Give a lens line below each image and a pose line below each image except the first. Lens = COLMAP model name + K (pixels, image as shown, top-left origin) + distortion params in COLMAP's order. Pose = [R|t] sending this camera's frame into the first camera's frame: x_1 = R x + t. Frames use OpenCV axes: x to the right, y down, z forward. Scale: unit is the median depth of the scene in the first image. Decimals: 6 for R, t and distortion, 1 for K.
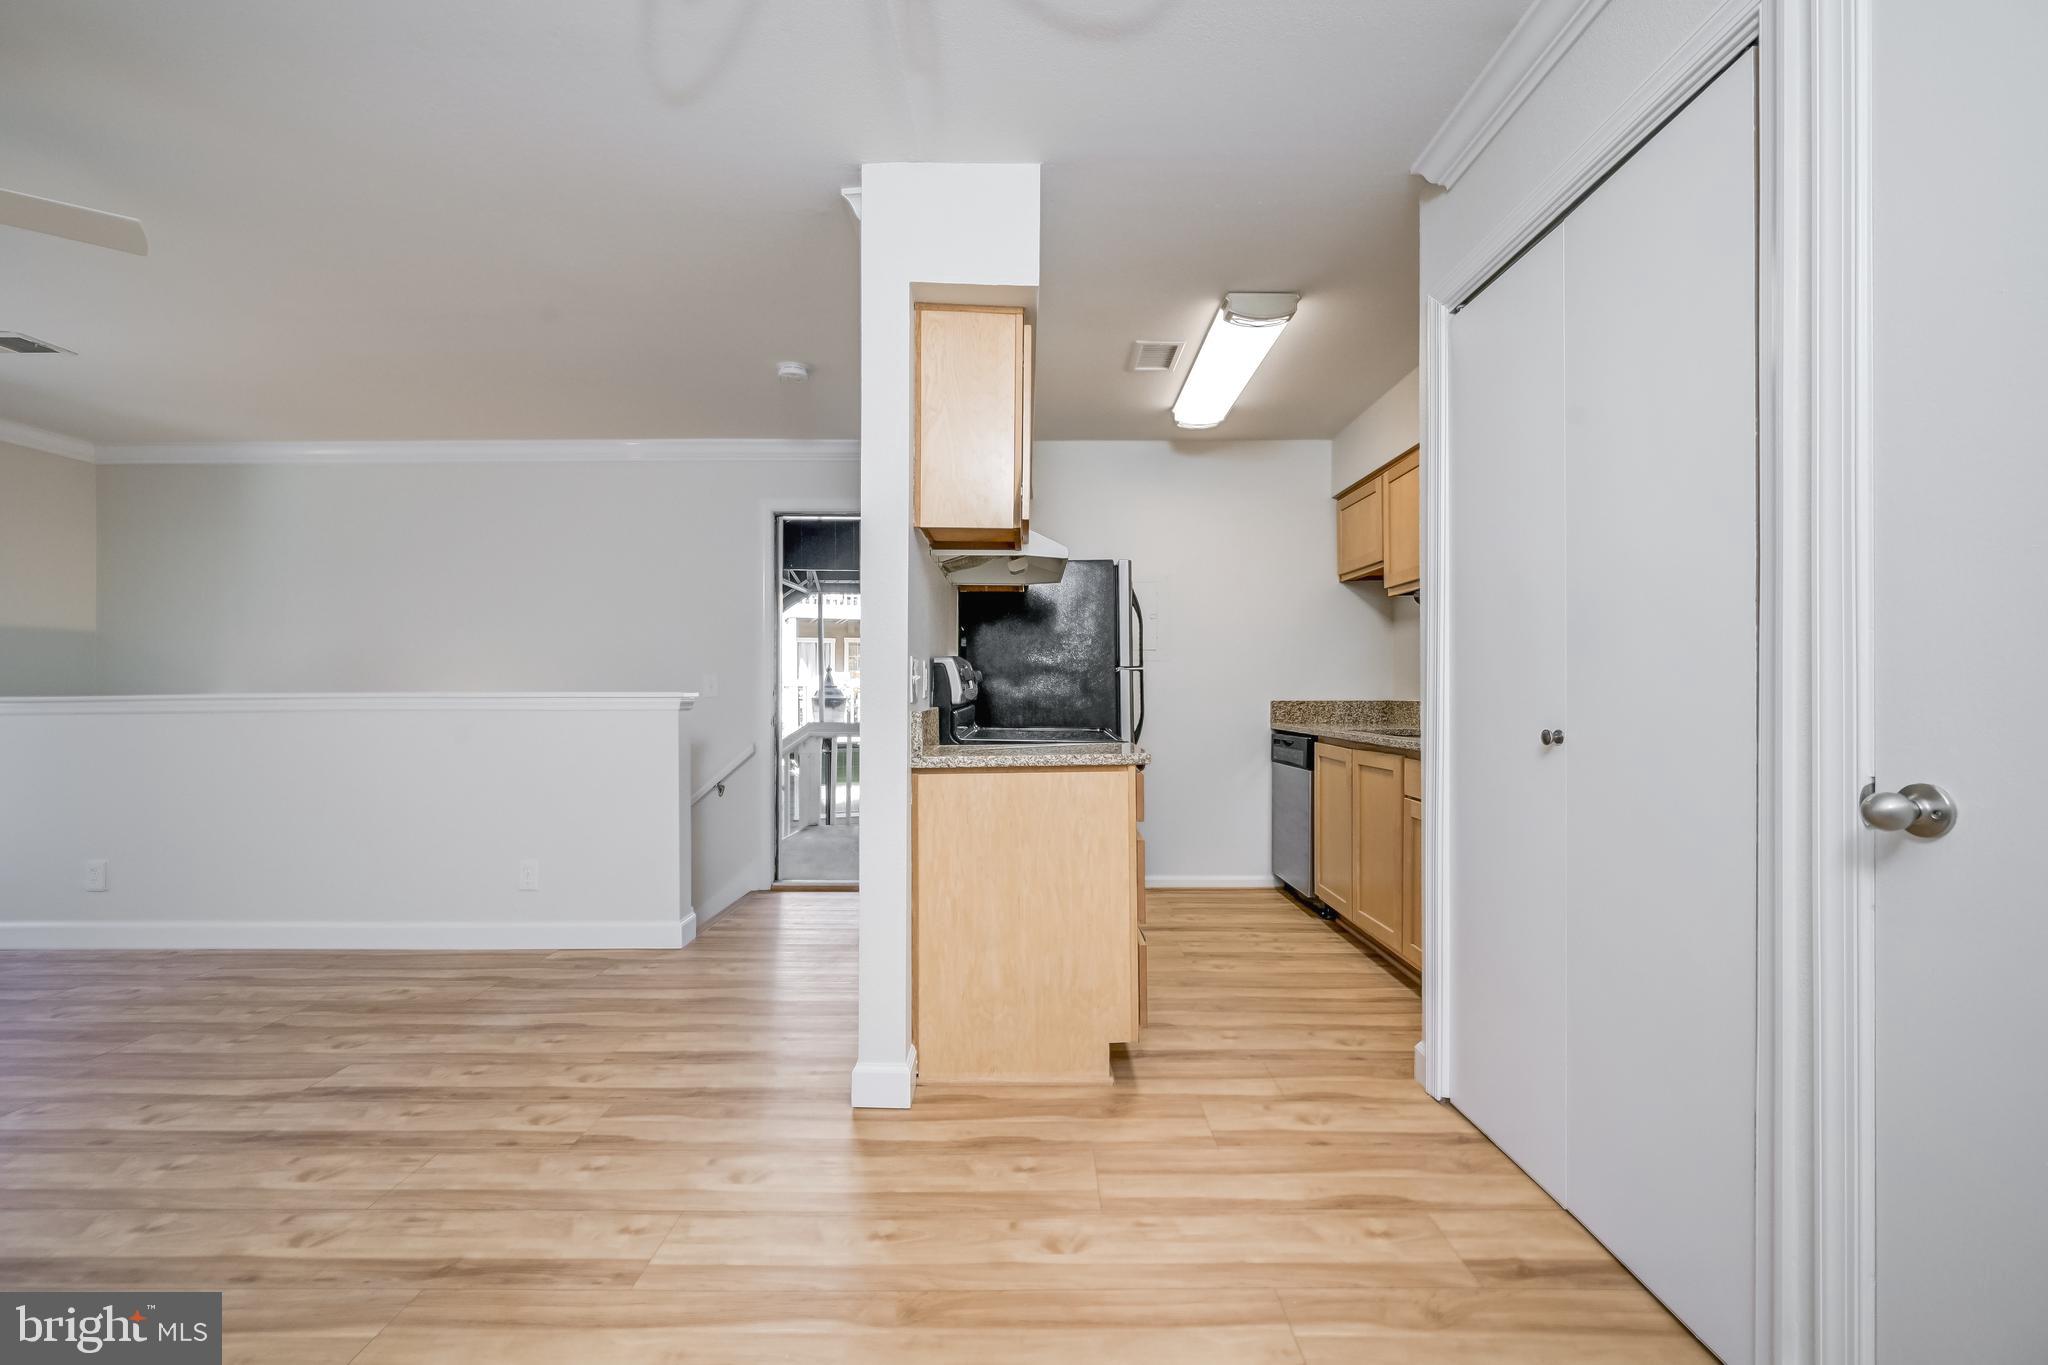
lens RADIAL K [[835.7, 0, 1036.8], [0, 835.7, 697.8], [0, 0, 1]] dist [-0.004544, 0.001488]
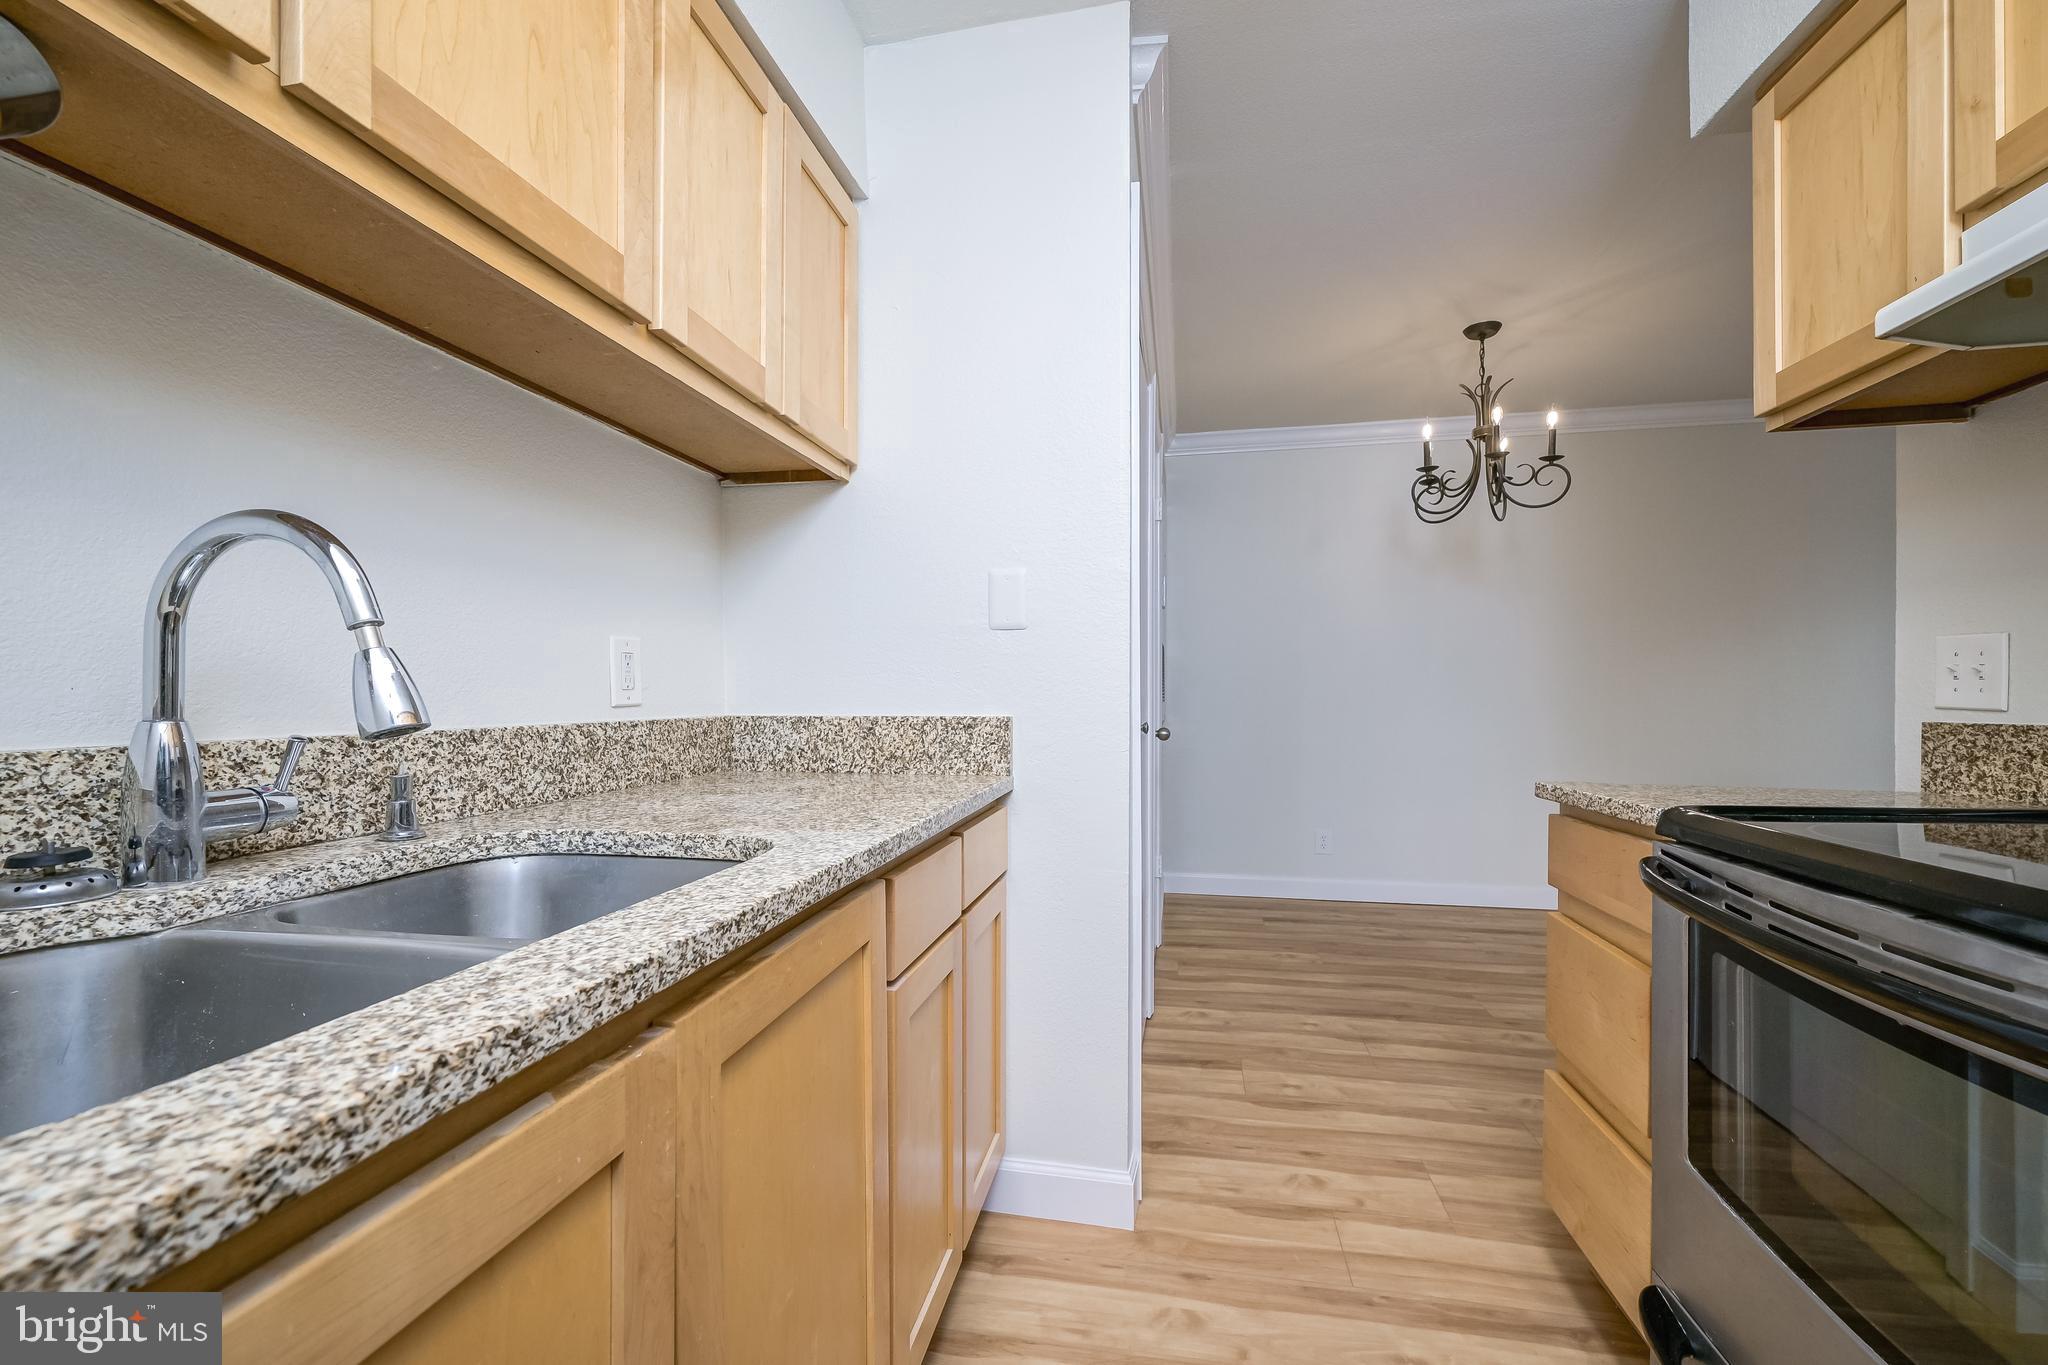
lens RADIAL K [[835.7, 0, 1025.0], [0, 835.7, 696.0], [0, 0, 1]] dist [-0.004544, 0.001488]
pose [[-0.980371, 0.002314, 0.197150, 0.245992], [0.004679, 0.999923, 0.011527, -0.008085], [-0.197108, 0.012223, -0.980305, 1.050353]]
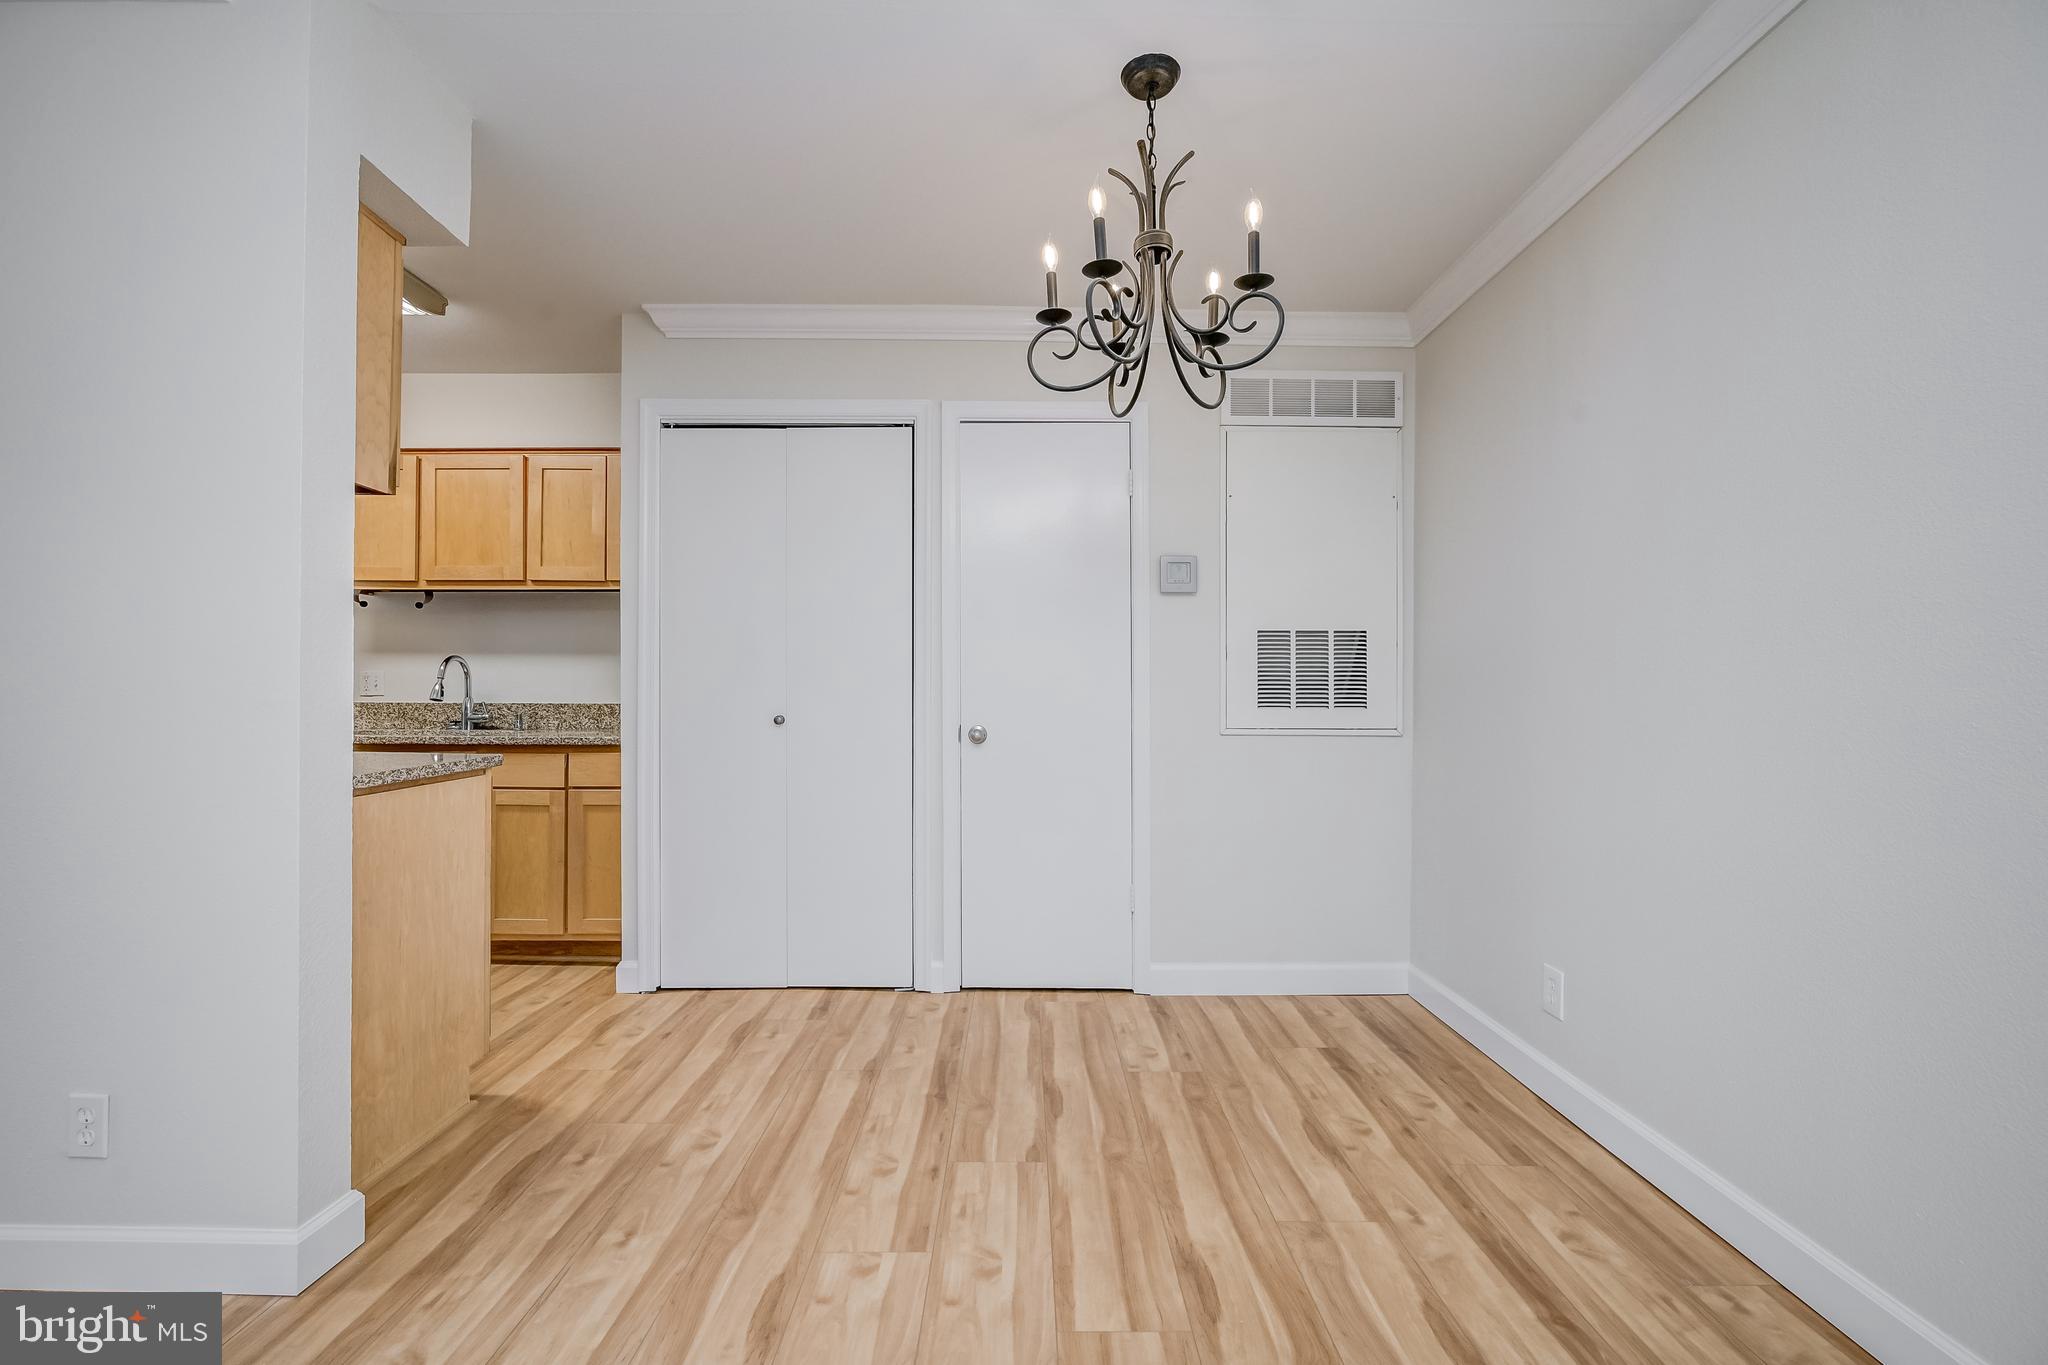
lens RADIAL K [[835.7, 0, 1014.1], [0, 835.7, 681.2], [0, 0, 1]] dist [-0.004544, 0.001488]
pose [[0.007341, 0.016853, 0.999831, -0.515503], [0.002809, 0.999854, -0.016874, -0.001864], [-0.999969, 0.002933, 0.007293, 0.227253]]
